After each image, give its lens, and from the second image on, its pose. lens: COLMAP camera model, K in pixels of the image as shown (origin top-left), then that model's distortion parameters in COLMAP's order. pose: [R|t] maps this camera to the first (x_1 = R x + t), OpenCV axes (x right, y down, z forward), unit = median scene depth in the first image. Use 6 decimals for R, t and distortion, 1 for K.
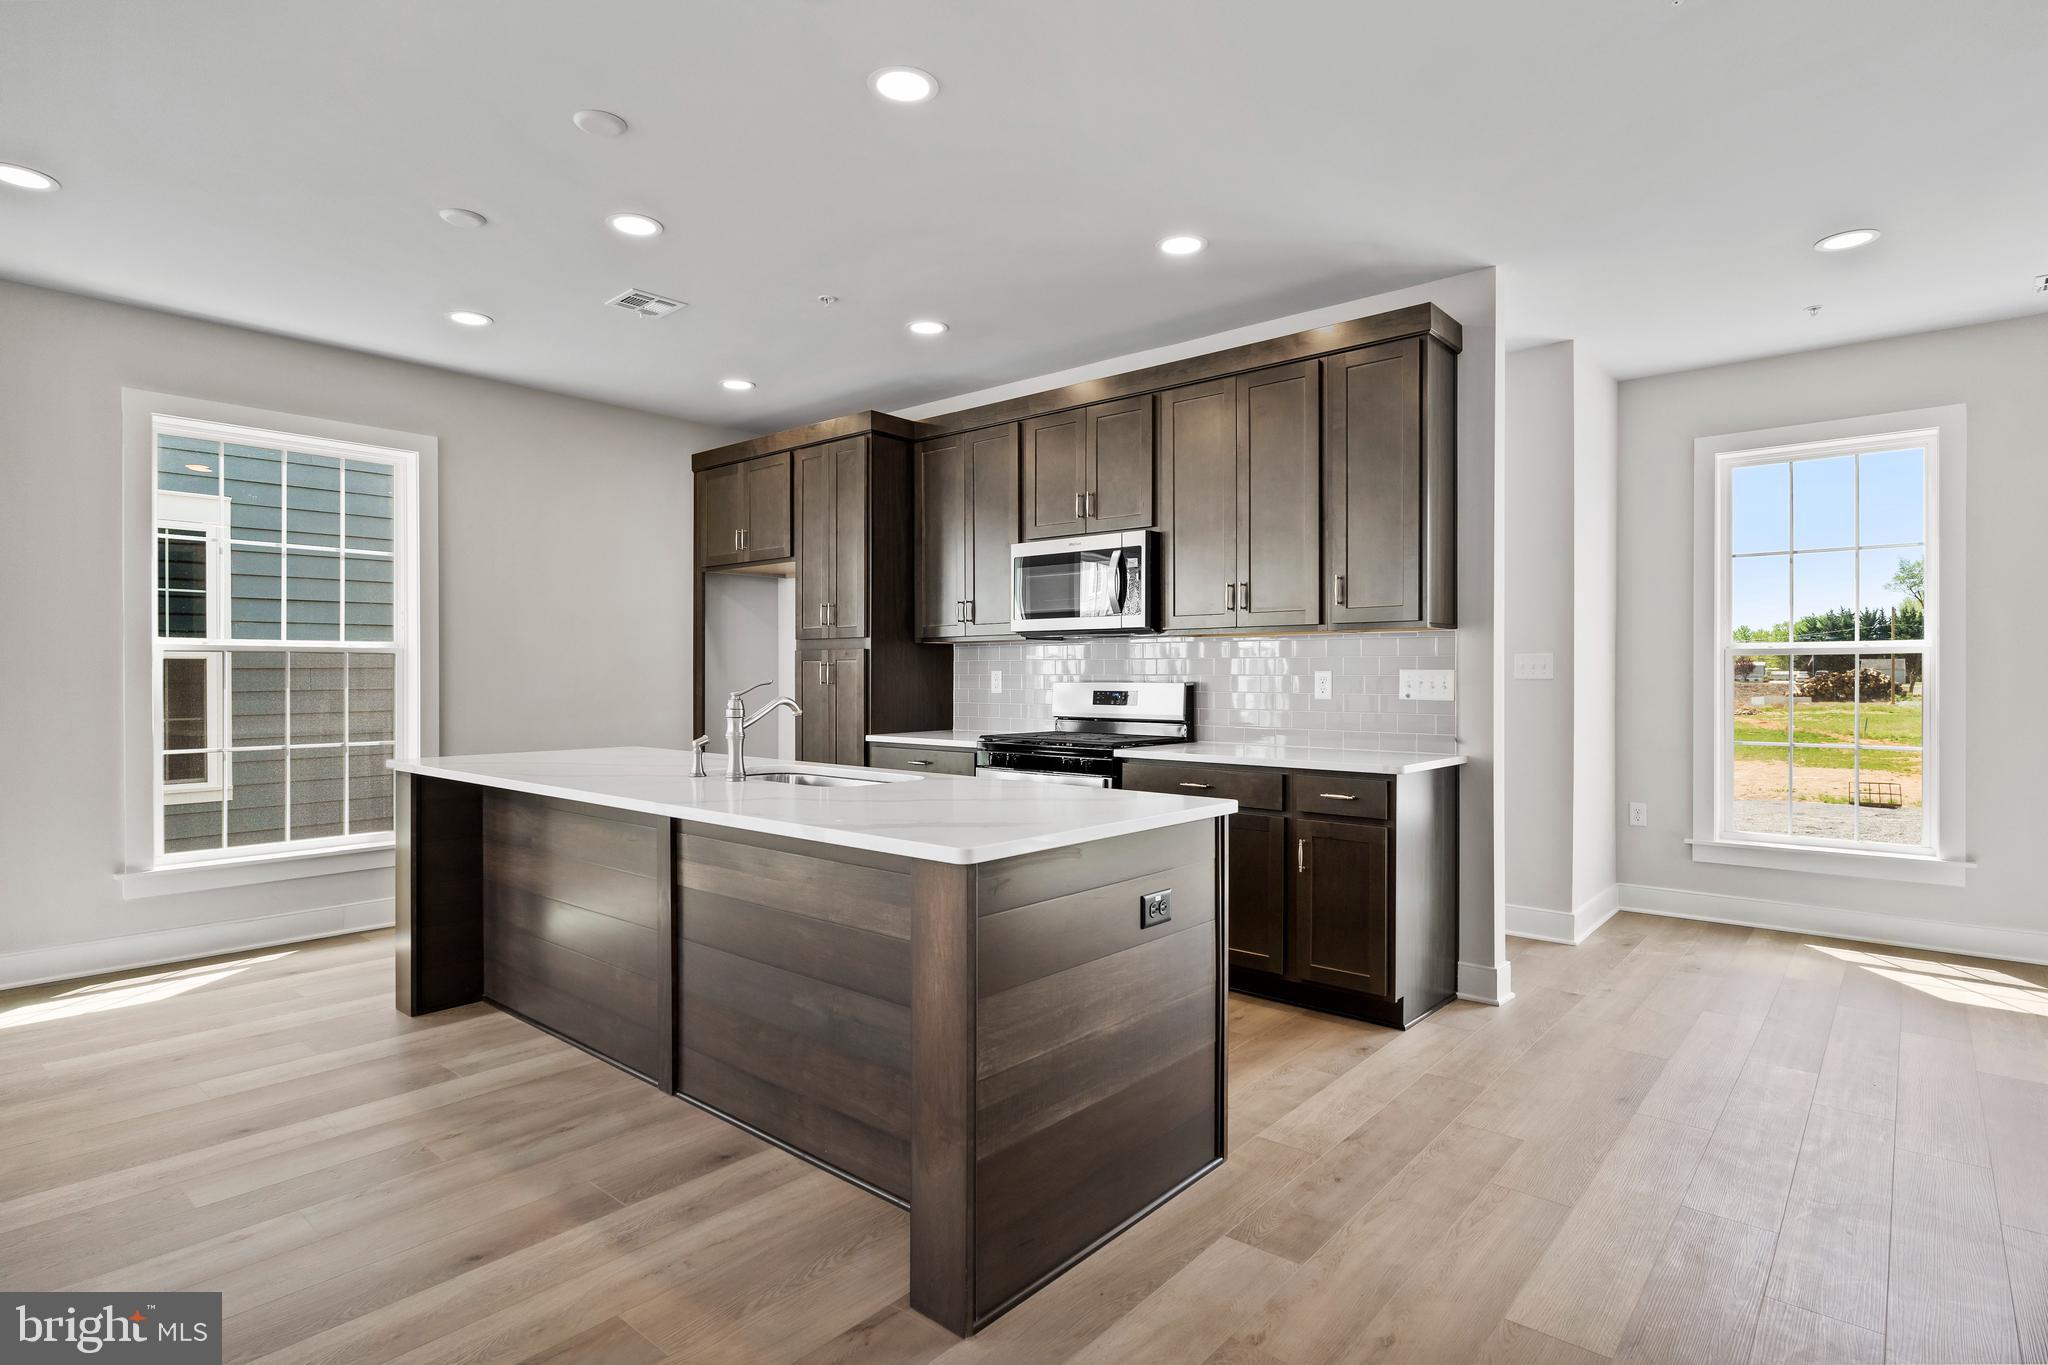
lens RADIAL K [[1056.3, 0, 1016.0], [0, 1056.3, 673.1], [0, 0, 1]] dist [-0.007364, 0.005390]
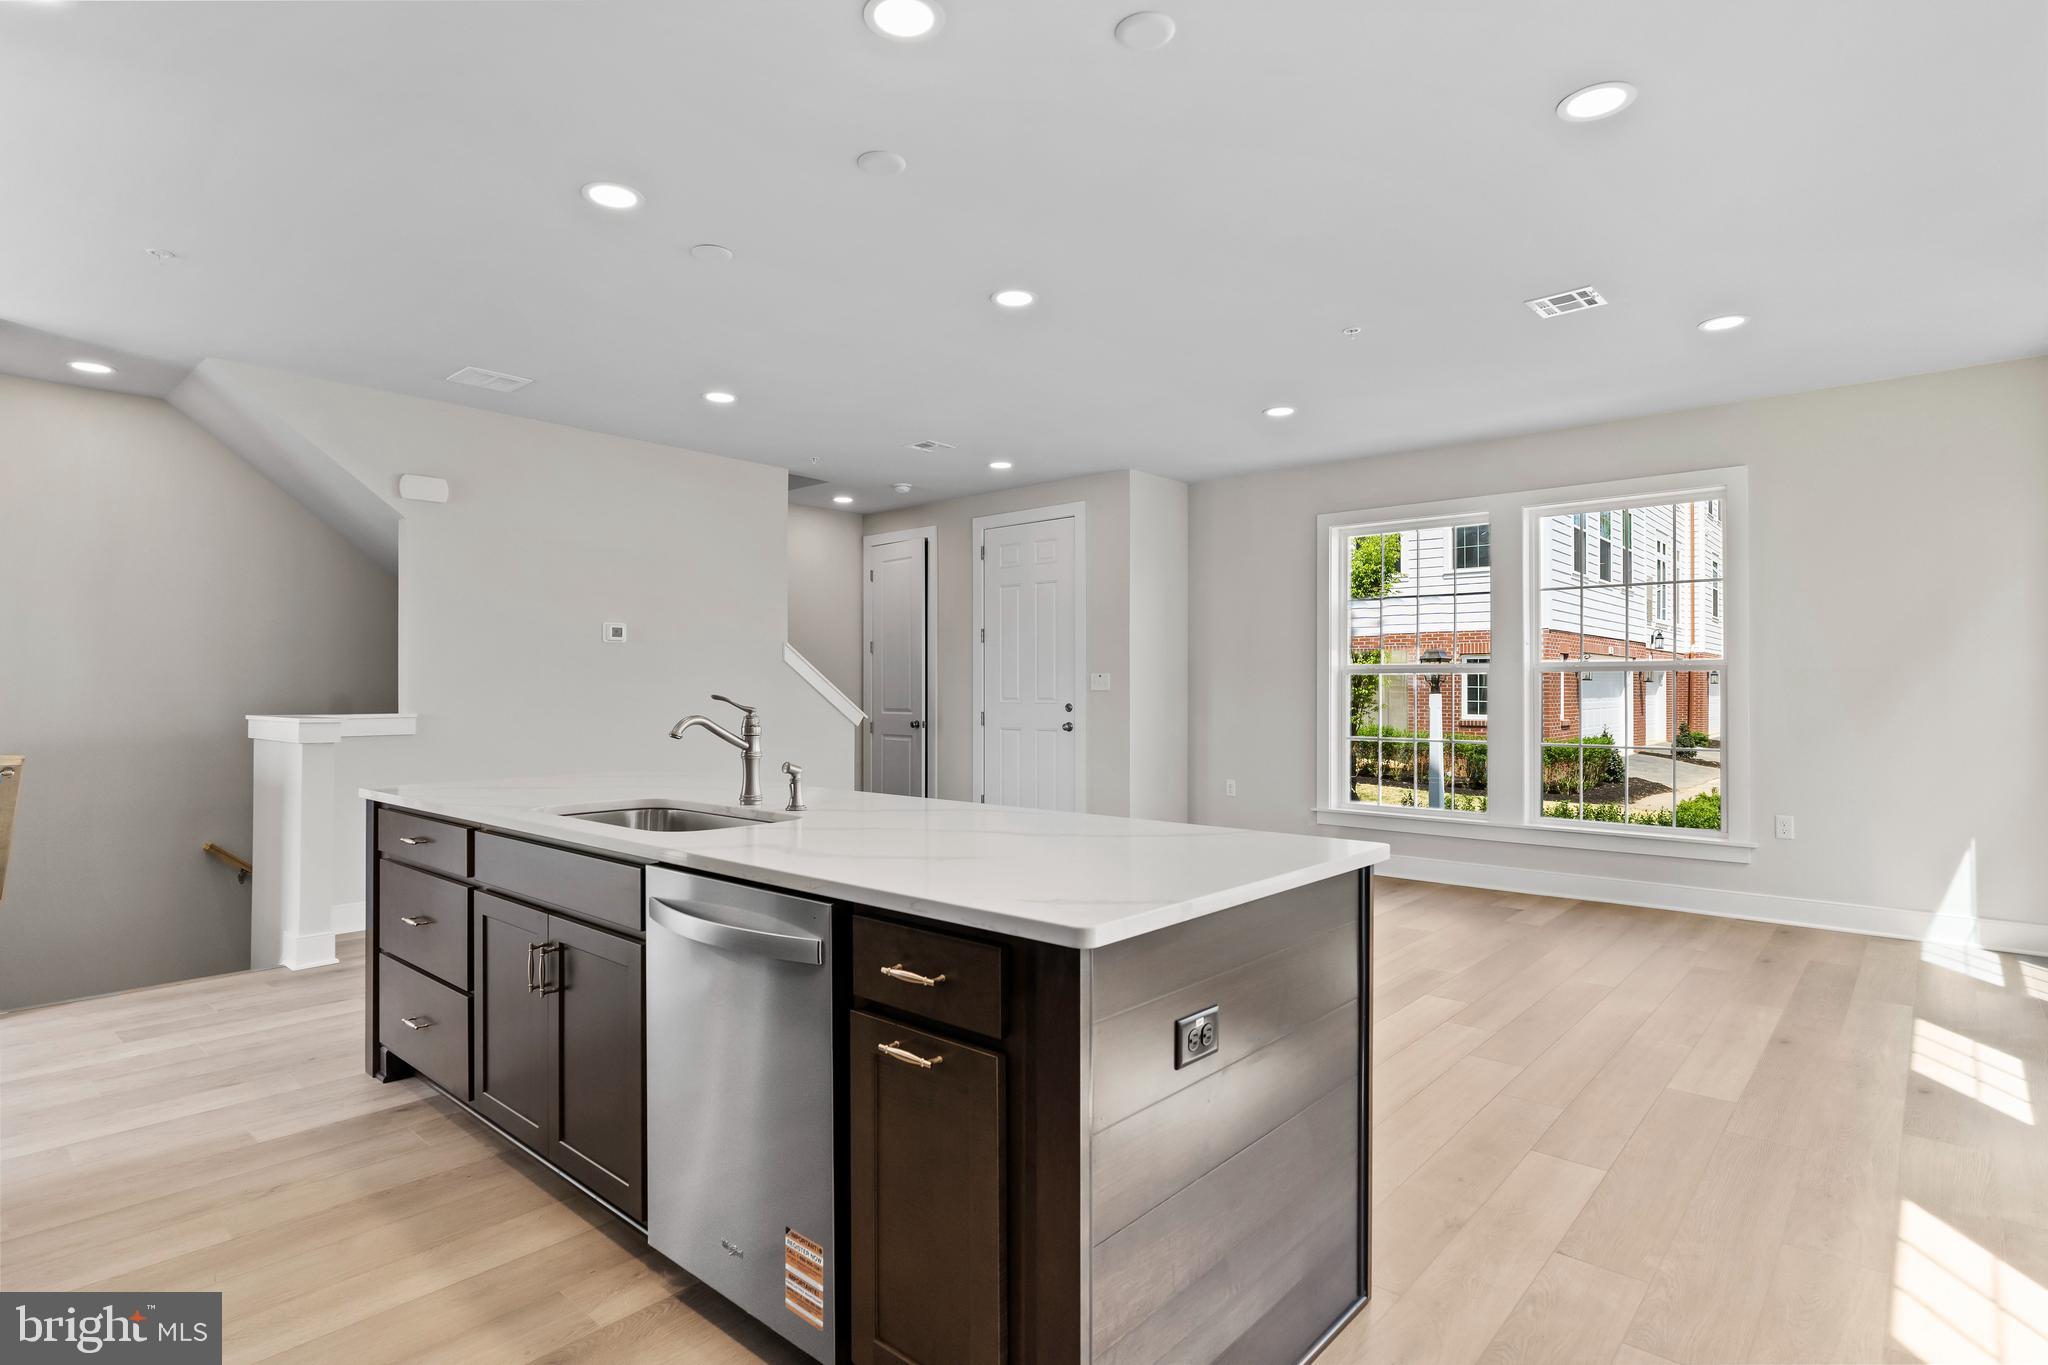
lens RADIAL K [[1056.3, 0, 1012.6], [0, 1056.3, 675.5], [0, 0, 1]] dist [-0.007364, 0.005390]
pose [[-0.999818, -0.000475, 0.019079, -0.352609], [-0.000745, 0.999900, -0.014138, 0.000679], [-0.019070, -0.014150, -0.999718, 1.321734]]
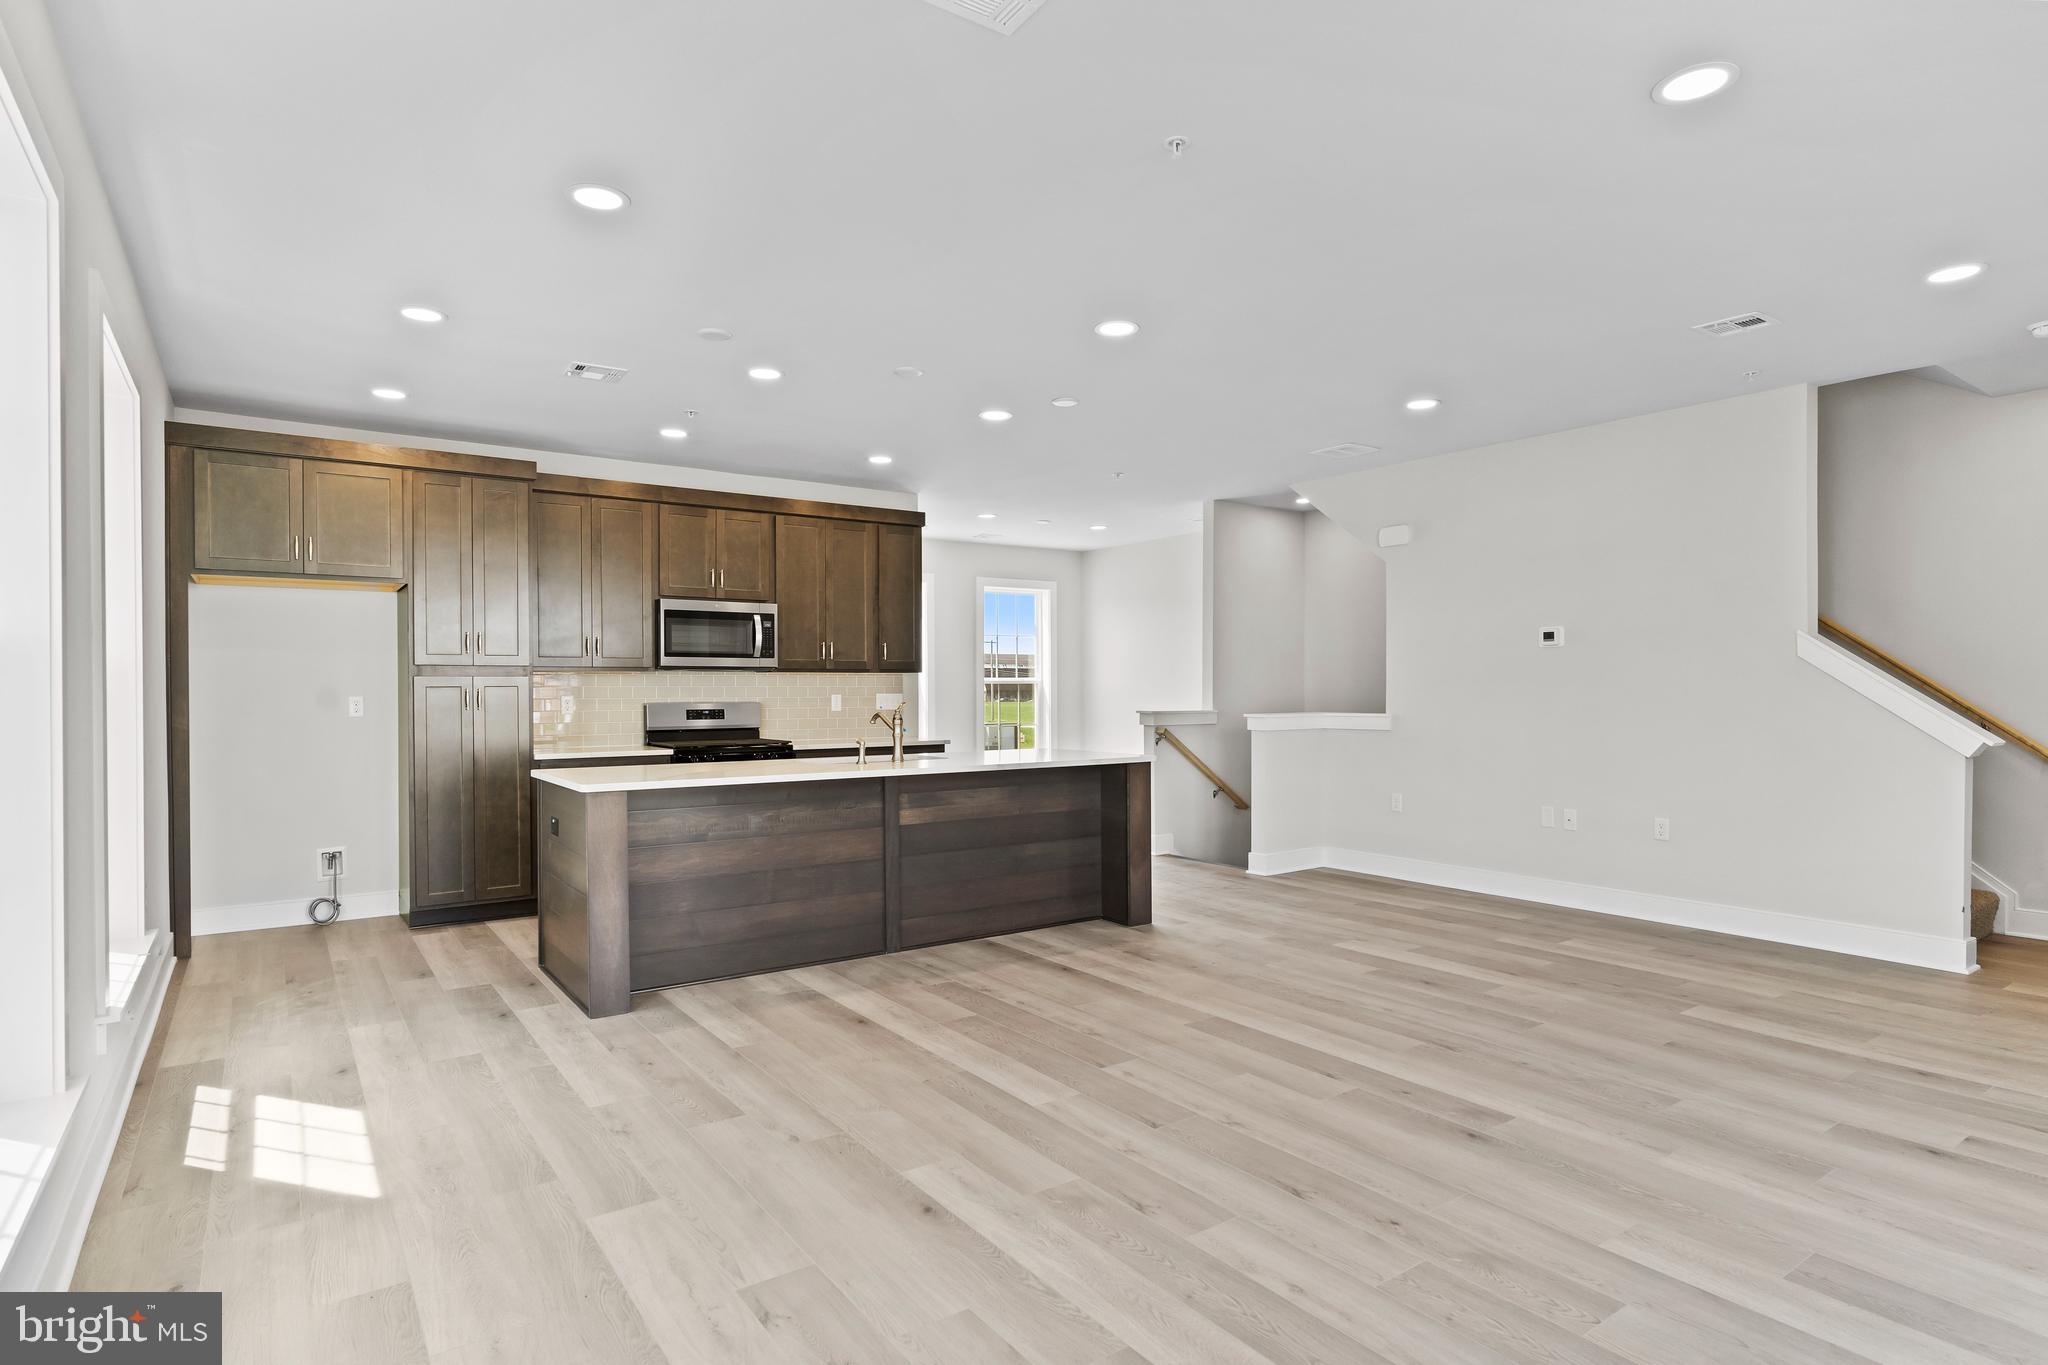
lens RADIAL K [[1056.3, 0, 1025.1], [0, 1056.3, 718.5], [0, 0, 1]] dist [-0.007364, 0.005390]
pose [[0.236161, -0.028704, 0.971290, -1.282032], [0.001499, 0.999573, 0.029175, -0.012512], [-0.971713, -0.005434, 0.236104, 0.276237]]
